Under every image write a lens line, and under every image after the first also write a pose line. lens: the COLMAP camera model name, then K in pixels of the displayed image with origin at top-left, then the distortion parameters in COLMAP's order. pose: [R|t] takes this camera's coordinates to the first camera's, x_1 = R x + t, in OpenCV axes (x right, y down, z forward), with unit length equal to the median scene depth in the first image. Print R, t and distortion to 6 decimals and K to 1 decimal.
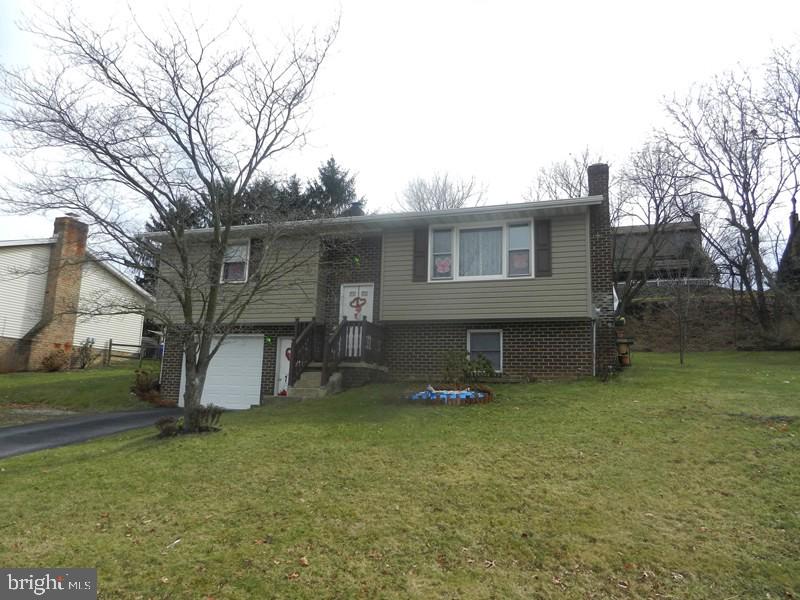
lens RADIAL K [[583.9, 0, 400.3], [0, 583.9, 298.4], [0, 0, 1]] dist [-0.007124, 0.012070]
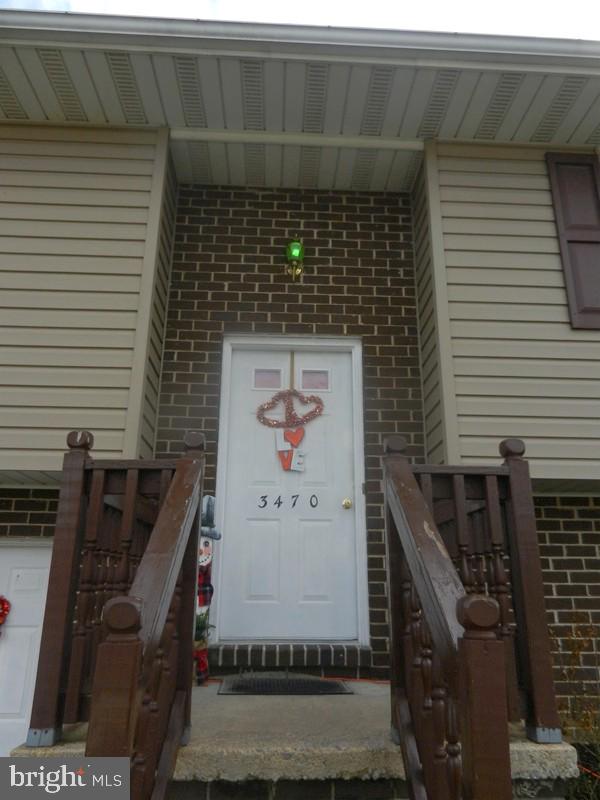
lens RADIAL K [[583.9, 0, 301.0], [0, 583.9, 401.7], [0, 0, 1]] dist [-0.007124, 0.012070]
pose [[0.926913, 0.094293, 0.363238, -0.172190], [-0.045728, 0.989085, -0.140068, 0.041999], [-0.372481, 0.113220, 0.921108, 0.795929]]
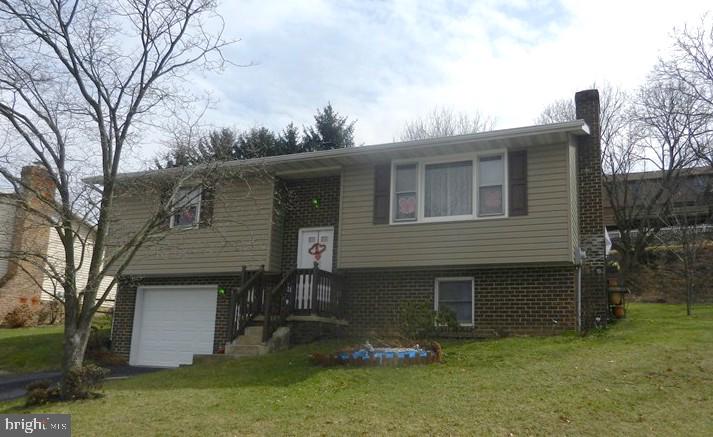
lens RADIAL K [[584.6, 0, 390.2], [0, 584.6, 245.6], [0, 0, 1]] dist [0.009660, -0.010572]
pose [[0.998920, -0.010863, -0.045178, 0.084930], [0.010367, 0.999884, -0.011202, 0.013647], [0.045294, 0.010722, 0.998916, 0.108893]]
